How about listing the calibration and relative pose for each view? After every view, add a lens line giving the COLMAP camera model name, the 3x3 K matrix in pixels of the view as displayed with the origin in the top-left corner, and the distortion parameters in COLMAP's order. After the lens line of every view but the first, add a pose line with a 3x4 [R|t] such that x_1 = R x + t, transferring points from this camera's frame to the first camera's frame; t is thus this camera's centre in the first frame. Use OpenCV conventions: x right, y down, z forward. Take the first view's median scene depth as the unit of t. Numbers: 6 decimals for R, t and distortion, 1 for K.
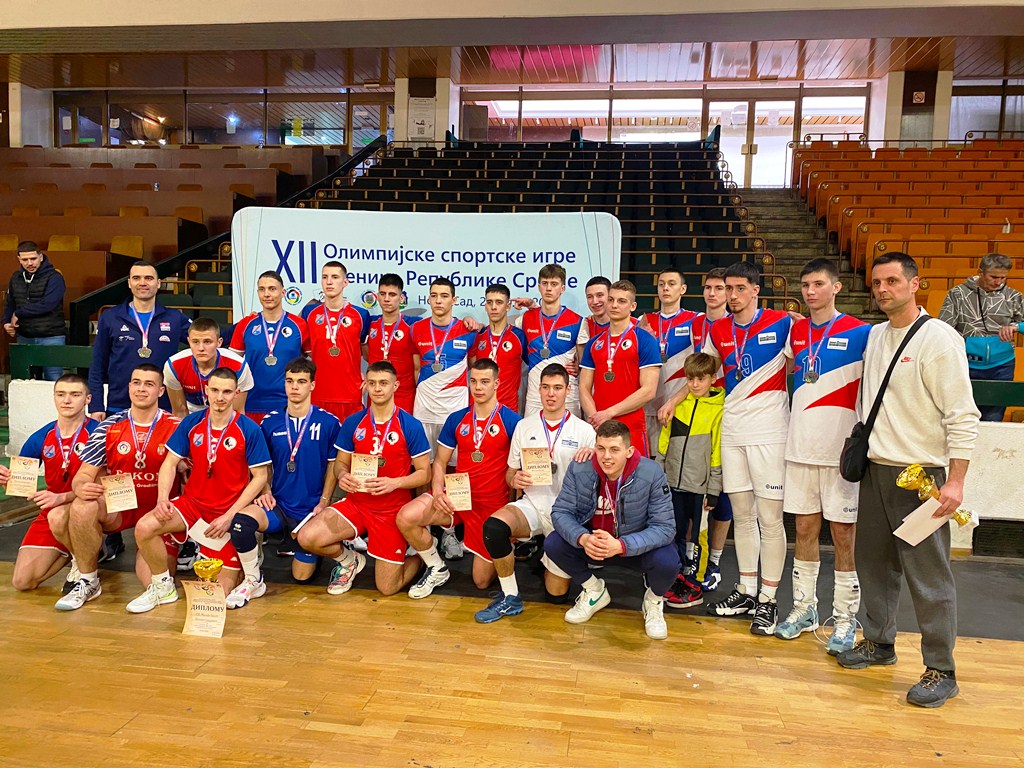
lens RADIAL K [[766.6, 0, 512.3], [0, 766.6, 388.5], [0, 0, 1]] dist [0.031950, -0.037687]
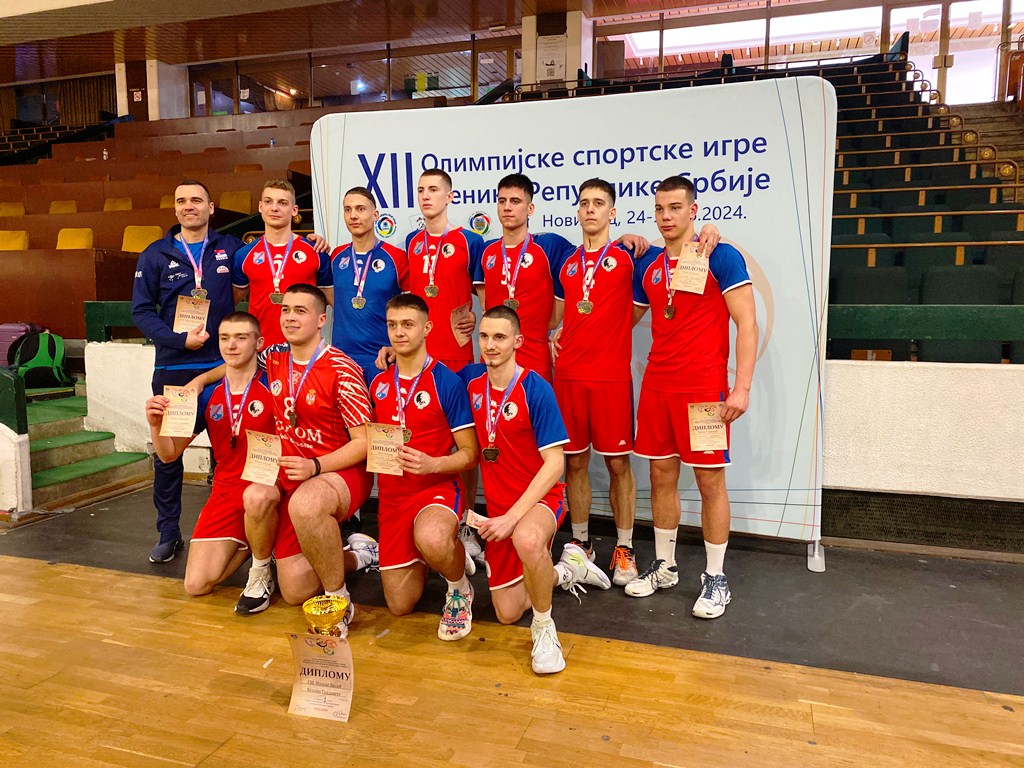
lens RADIAL K [[766.6, 0, 506.7], [0, 766.6, 385.1], [0, 0, 1]] dist [0.031950, -0.037687]
pose [[0.983318, -0.009162, -0.181662, -0.022653], [0.014898, 0.999432, 0.030238, 0.020438], [0.181282, -0.032440, 0.982896, 0.247588]]
